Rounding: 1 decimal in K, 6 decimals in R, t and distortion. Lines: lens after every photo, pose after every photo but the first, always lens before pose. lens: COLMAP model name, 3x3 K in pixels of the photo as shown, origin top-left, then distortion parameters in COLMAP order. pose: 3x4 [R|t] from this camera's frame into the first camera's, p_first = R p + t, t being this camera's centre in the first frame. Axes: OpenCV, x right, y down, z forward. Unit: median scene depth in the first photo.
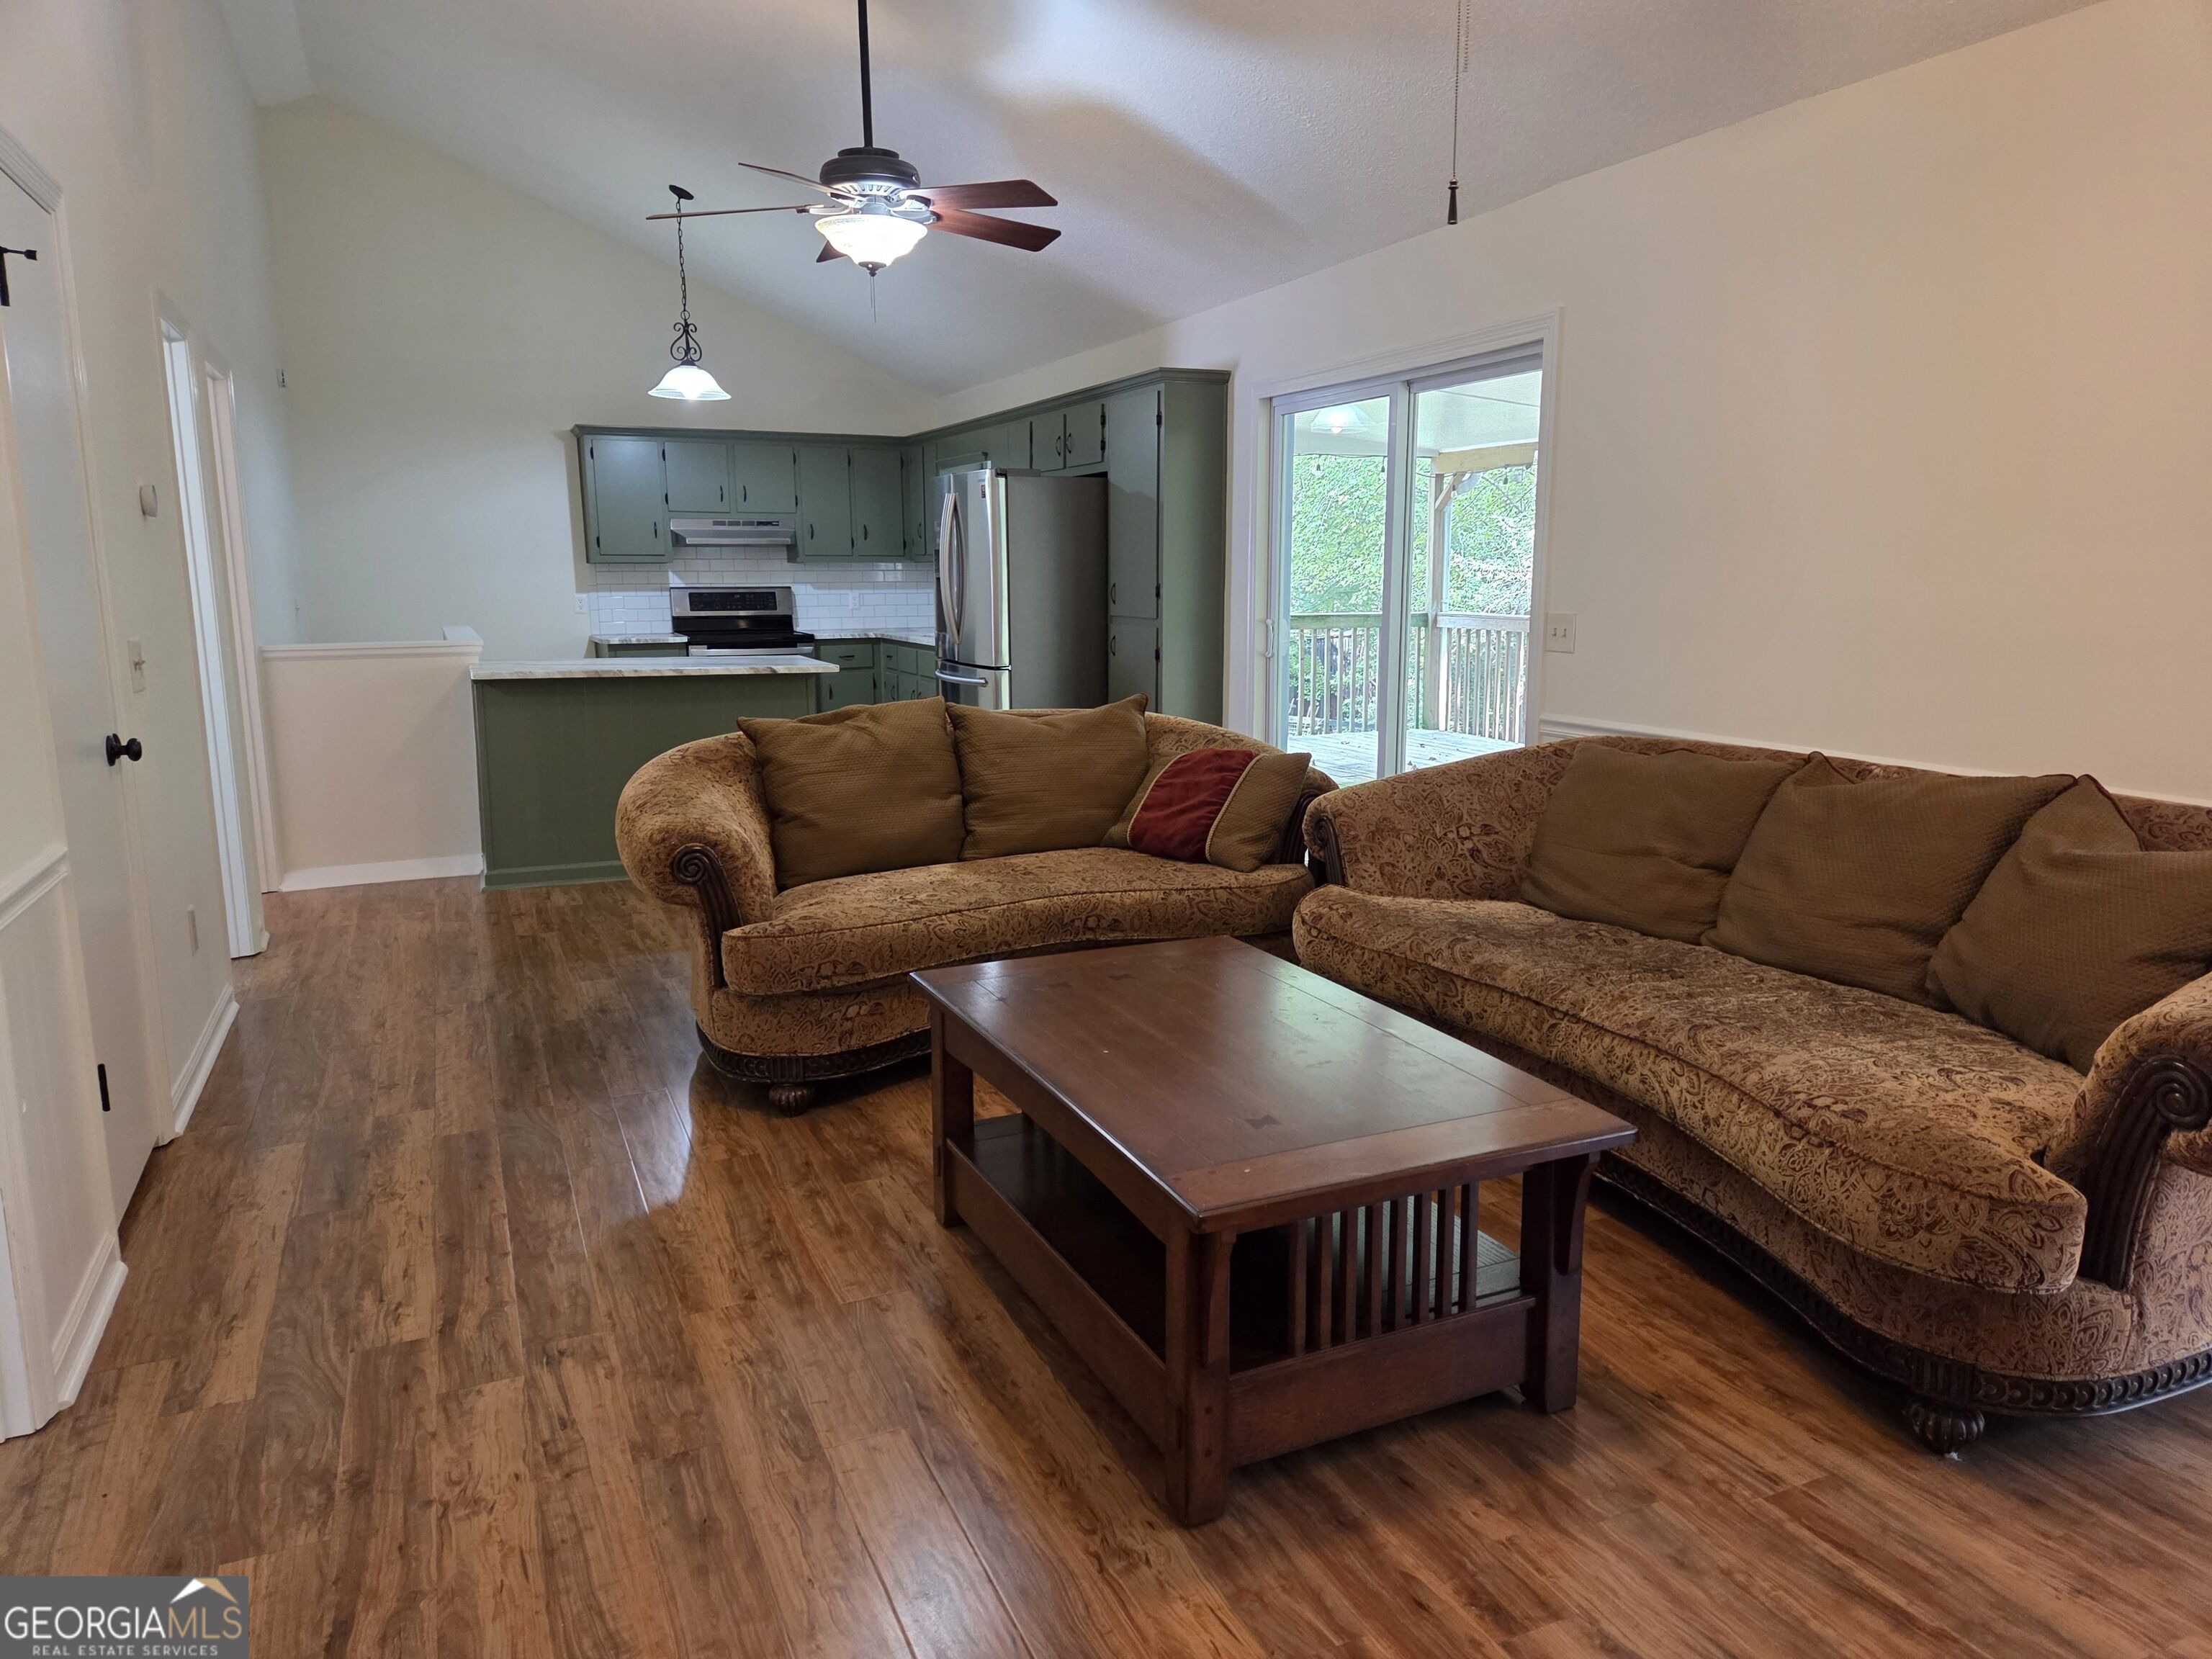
lens RADIAL K [[1487.3, 0, 1120.1], [0, 1487.3, 831.7], [0, 0, 1]] dist [0.075940, -0.071793]
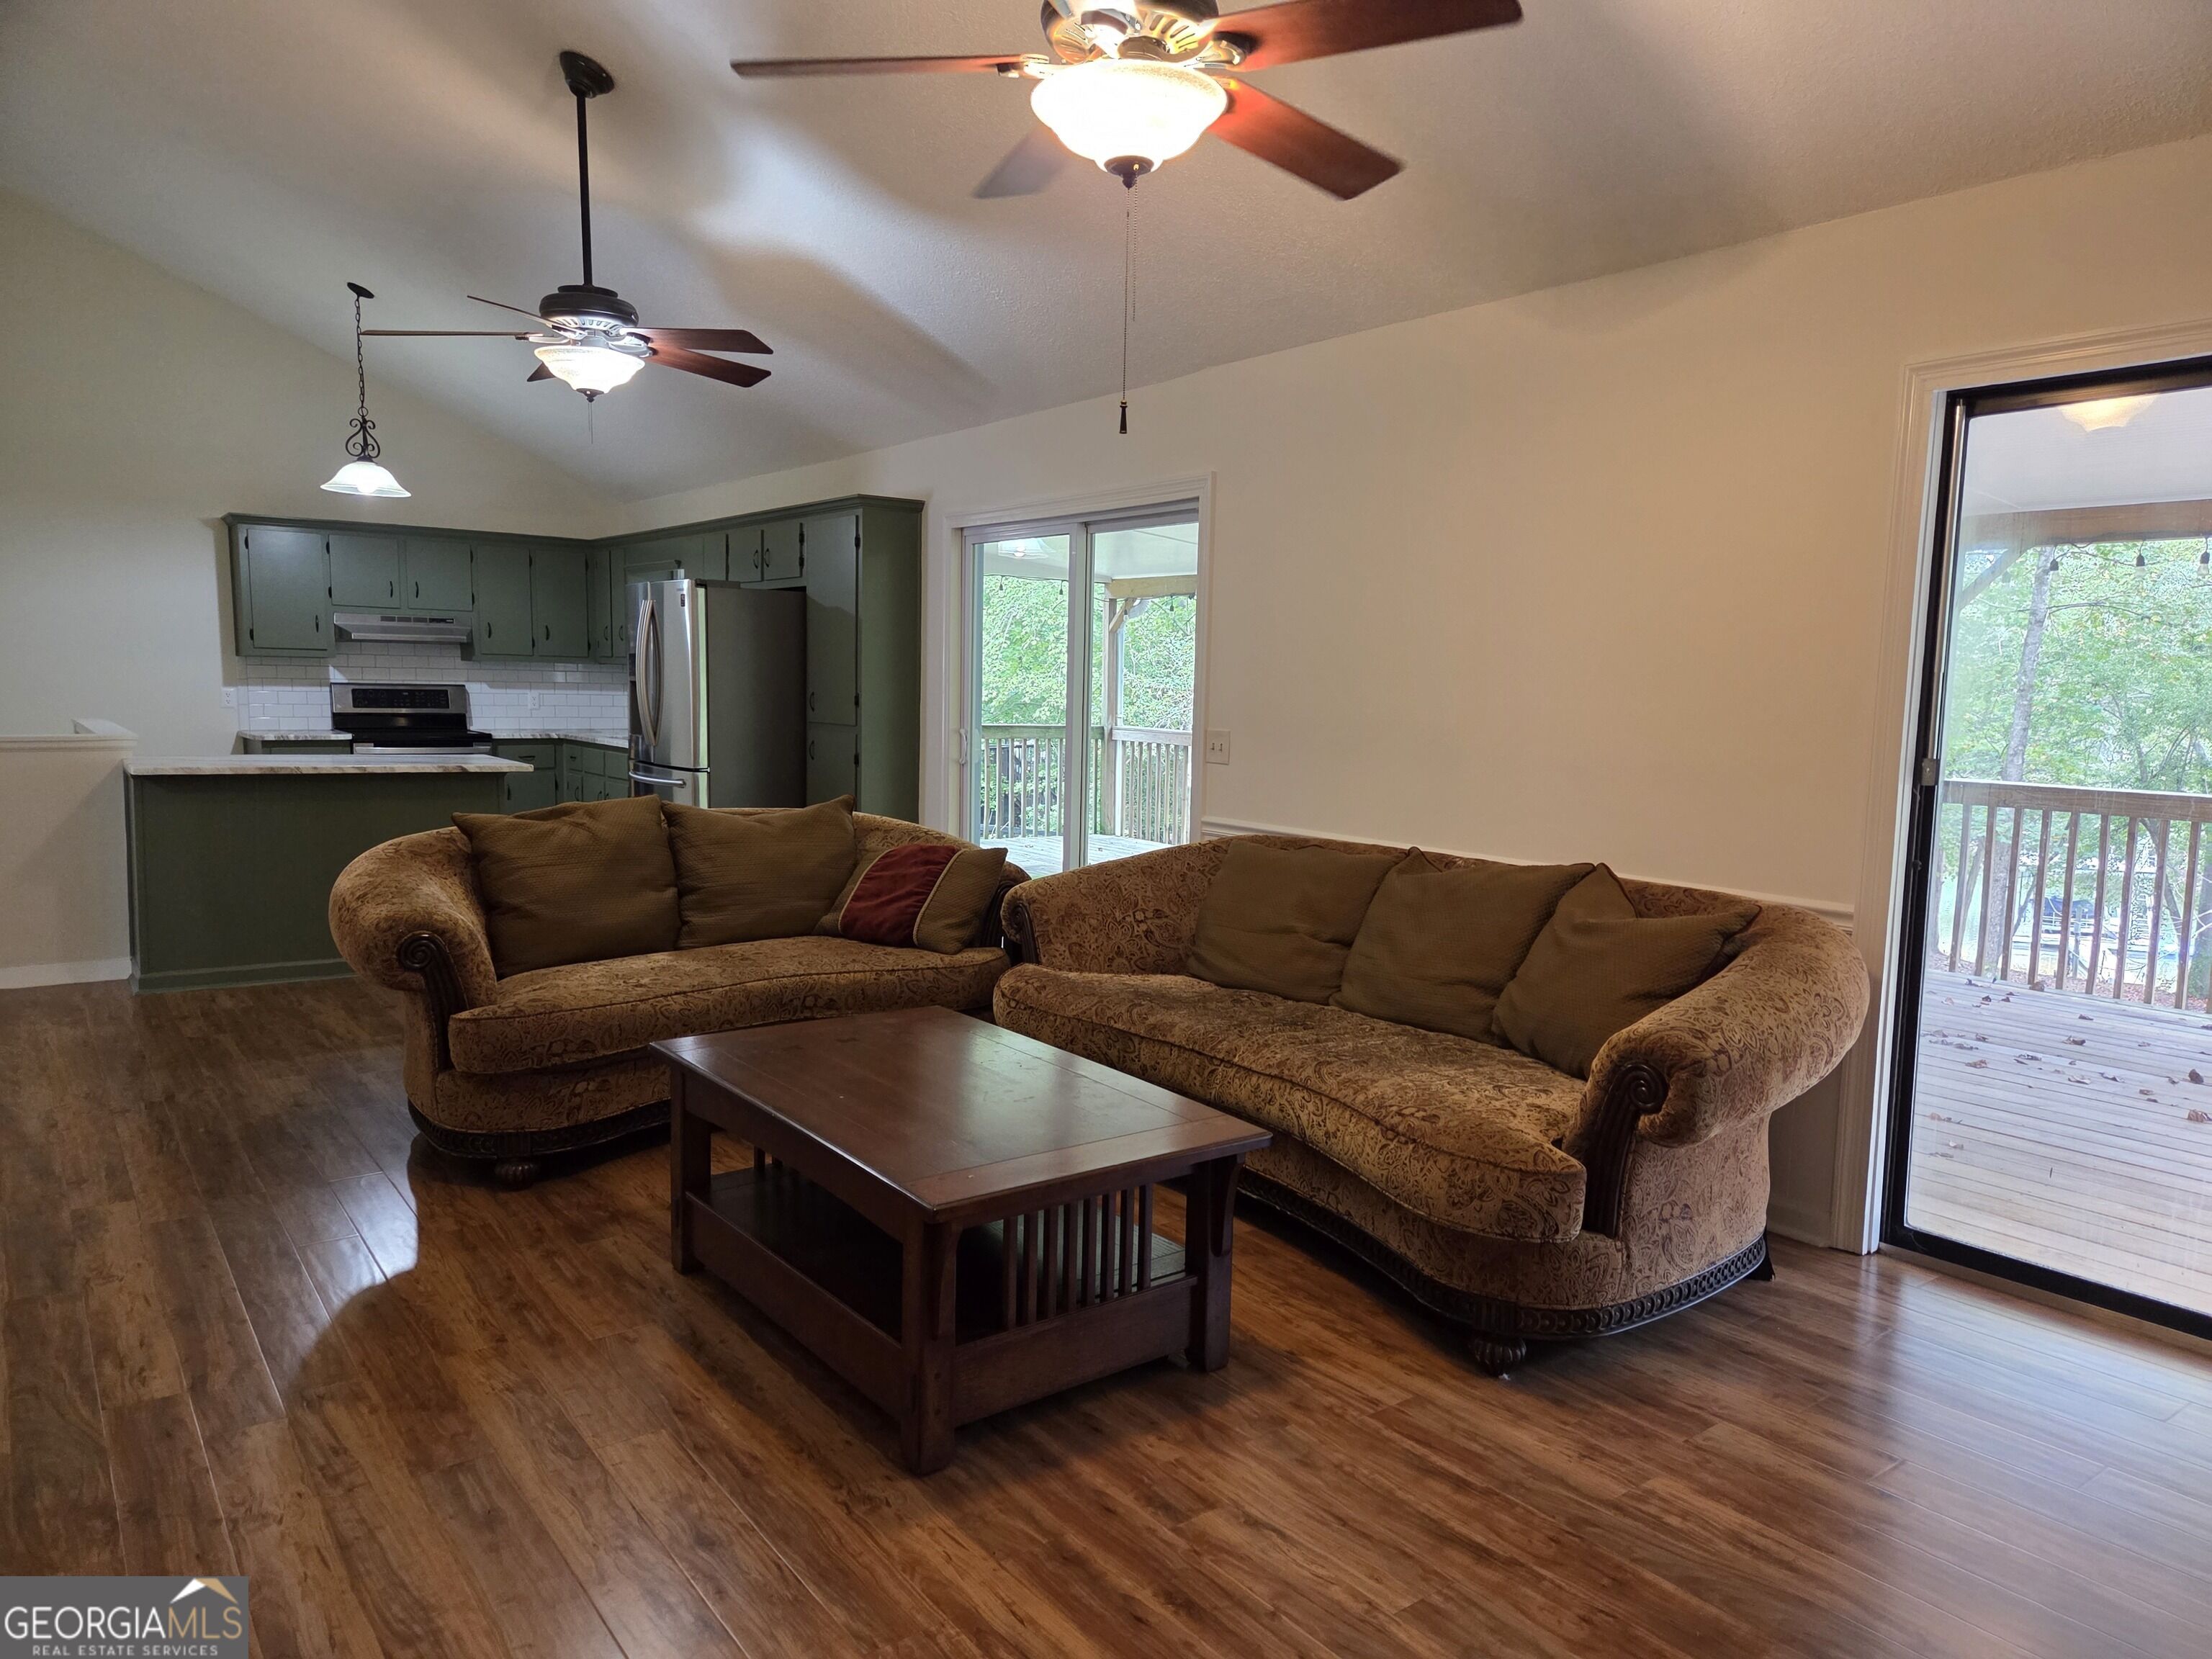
lens RADIAL K [[1487.3, 0, 1096.6], [0, 1487.3, 838.6], [0, 0, 1]] dist [0.075940, -0.071793]
pose [[0.980463, 0.005152, 0.196638, -0.034976], [0.008082, 0.997757, -0.066444, 0.020267], [-0.196539, 0.066735, 0.978222, -0.150918]]
